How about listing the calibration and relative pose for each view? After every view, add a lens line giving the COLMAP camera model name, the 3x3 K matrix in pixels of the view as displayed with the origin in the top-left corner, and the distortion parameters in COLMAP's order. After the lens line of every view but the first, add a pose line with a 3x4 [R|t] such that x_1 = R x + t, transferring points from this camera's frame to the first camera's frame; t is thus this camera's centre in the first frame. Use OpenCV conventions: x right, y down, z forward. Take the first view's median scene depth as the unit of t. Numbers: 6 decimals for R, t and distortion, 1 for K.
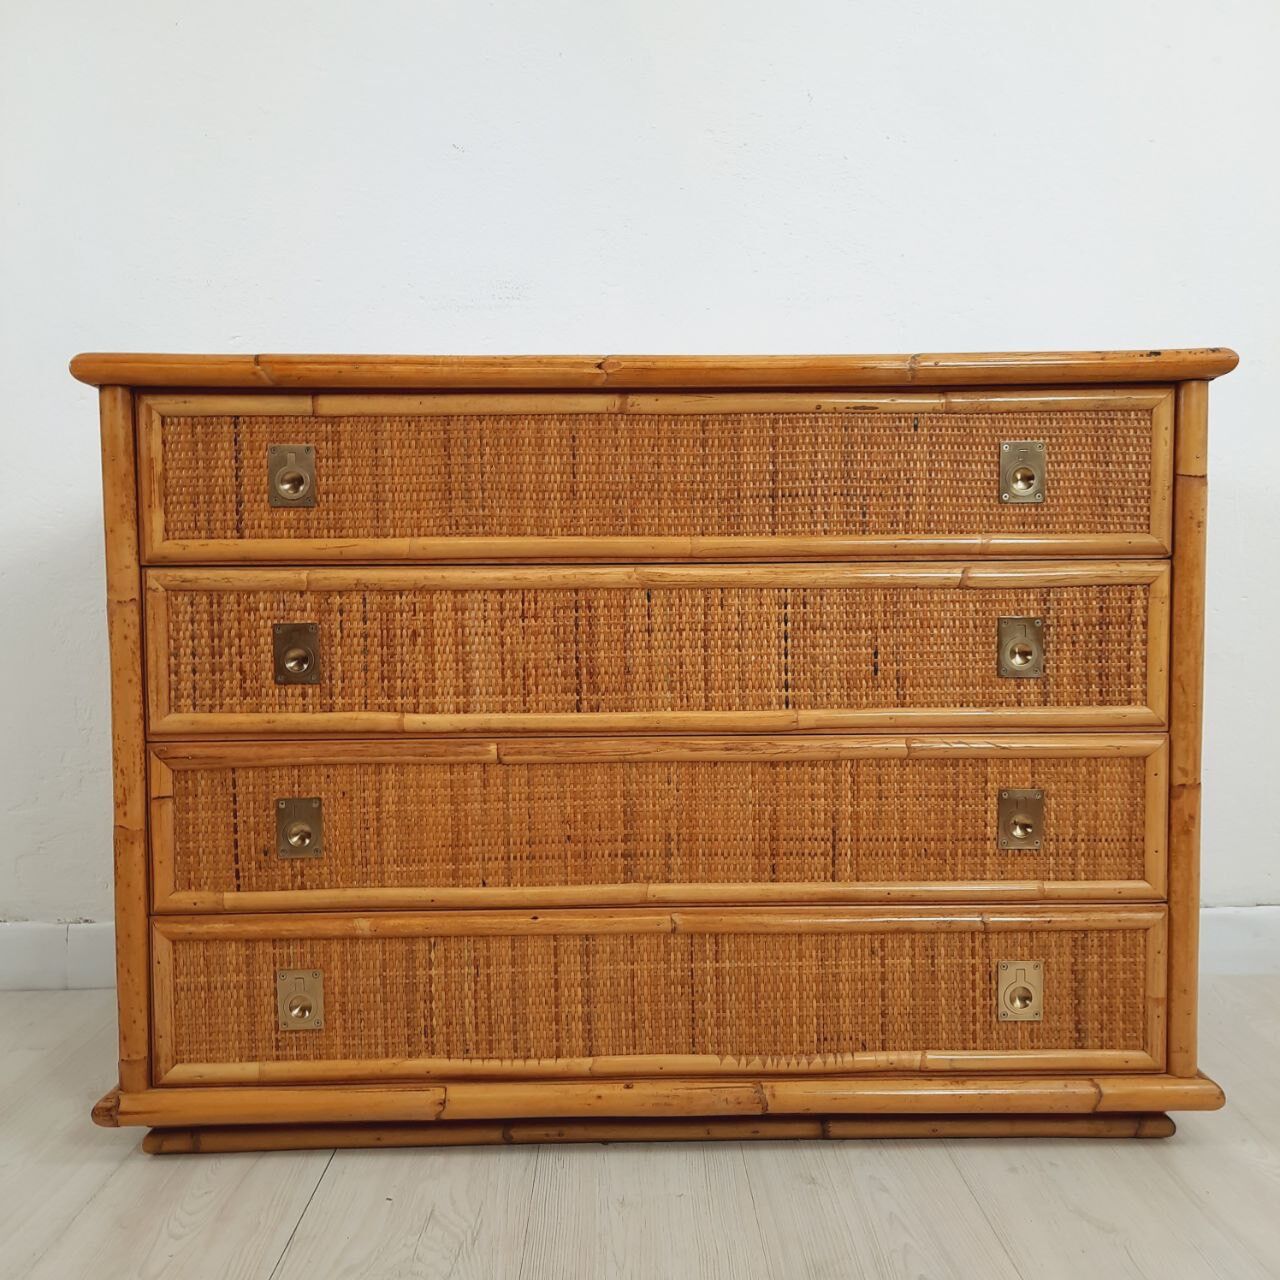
lens RADIAL K [[1230.3, 0, 644.9], [0, 1230.3, 659.5], [0, 0, 1]] dist [0.025080, 0.000000]
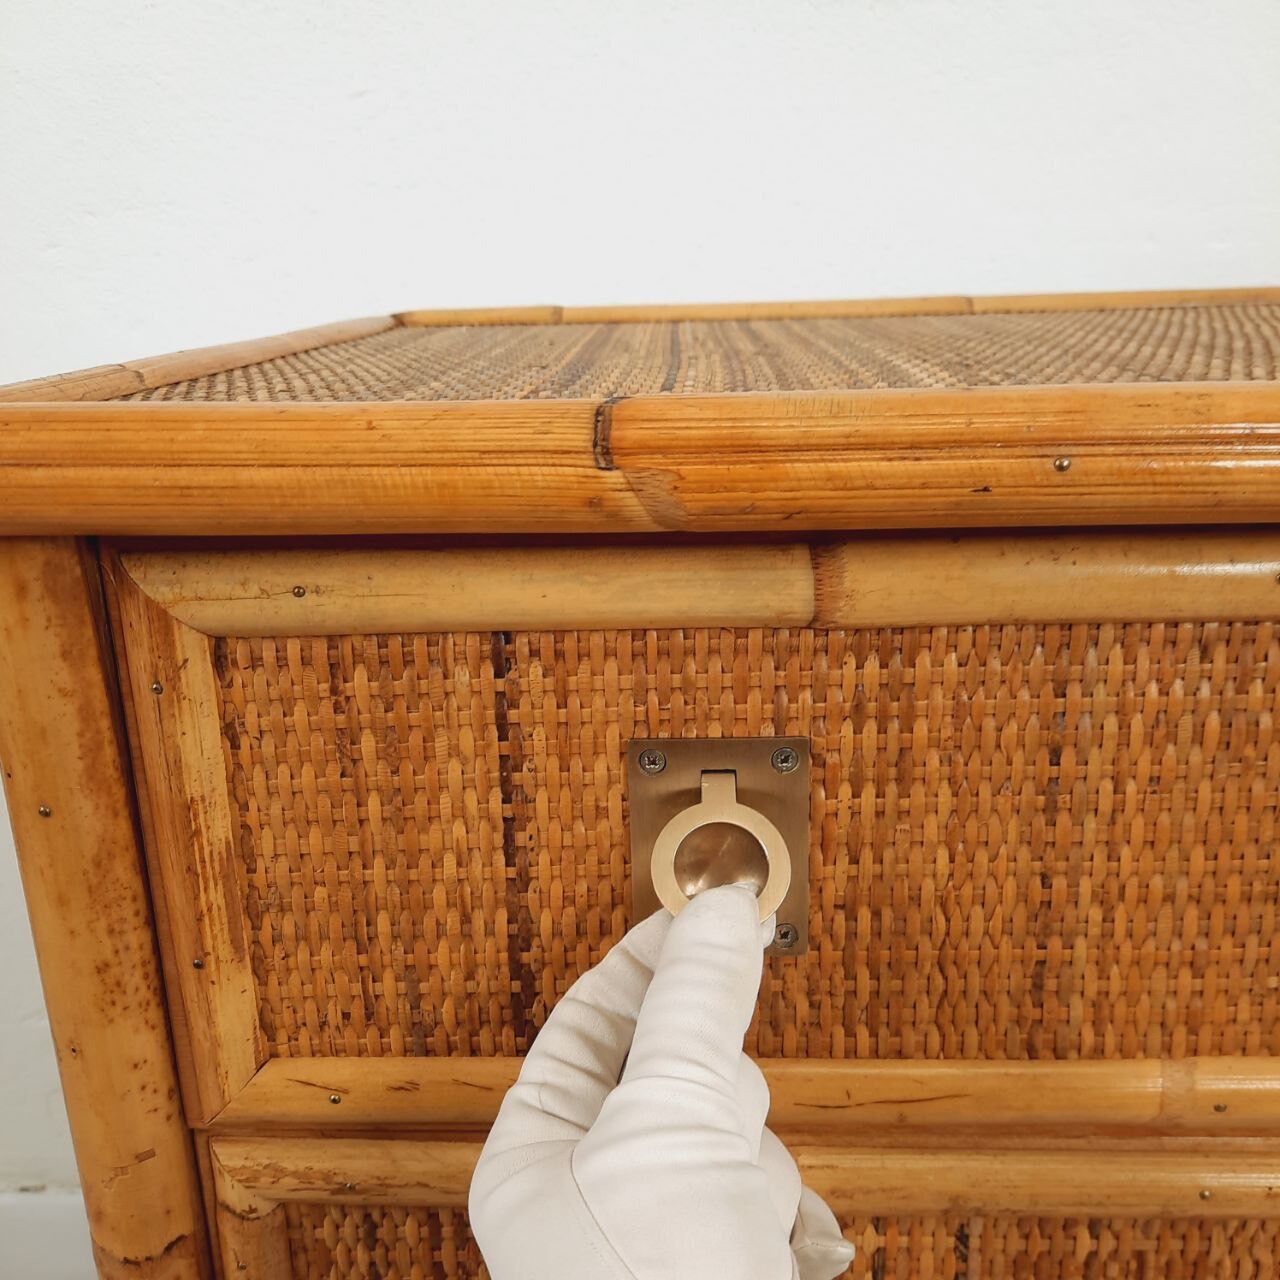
lens RADIAL K [[1230.3, 0, 625.9], [0, 1230.3, 627.6], [0, 0, 1]] dist [0.025080, 0.000000]
pose [[0.996316, 0.003920, -0.085666, -0.280237], [0.016331, 0.972000, 0.234411, -0.251473], [0.084186, -0.234946, 0.968356, 0.750268]]
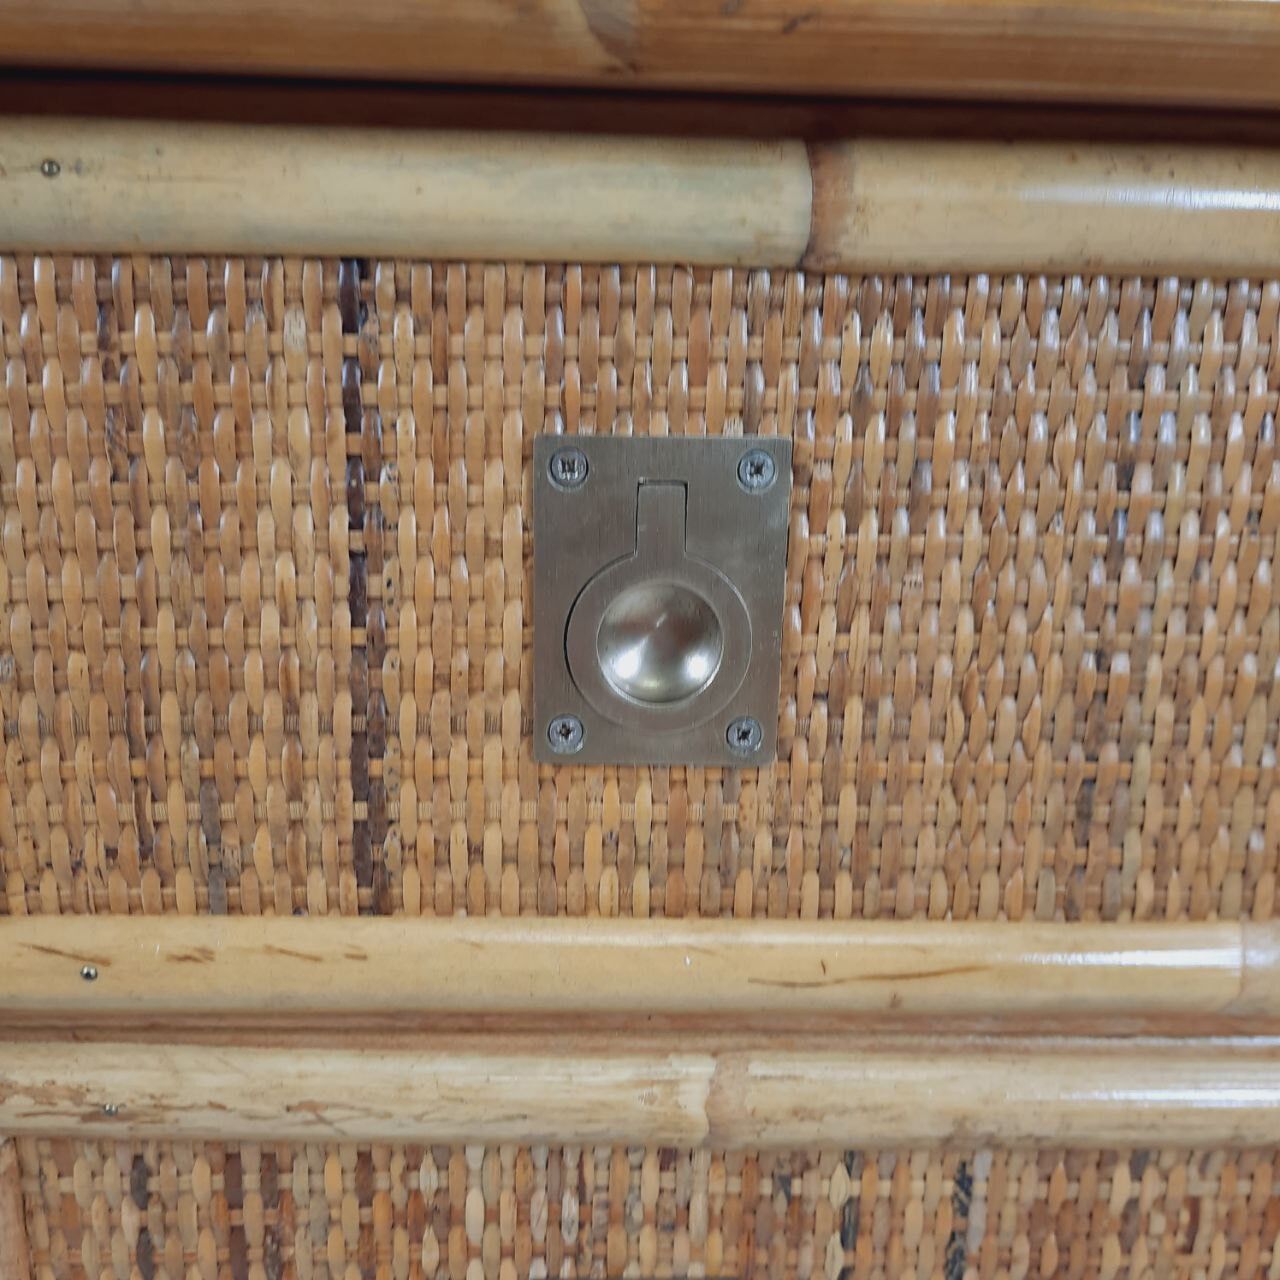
lens RADIAL K [[1230.3, 0, 607.8], [0, 1230.3, 637.0], [0, 0, 1]] dist [0.025080, 0.000000]
pose [[0.999517, 0.030865, -0.003502, -0.289206], [-0.029654, 0.981672, 0.188255, -0.176046], [0.009249, -0.188061, 0.982114, 0.809750]]
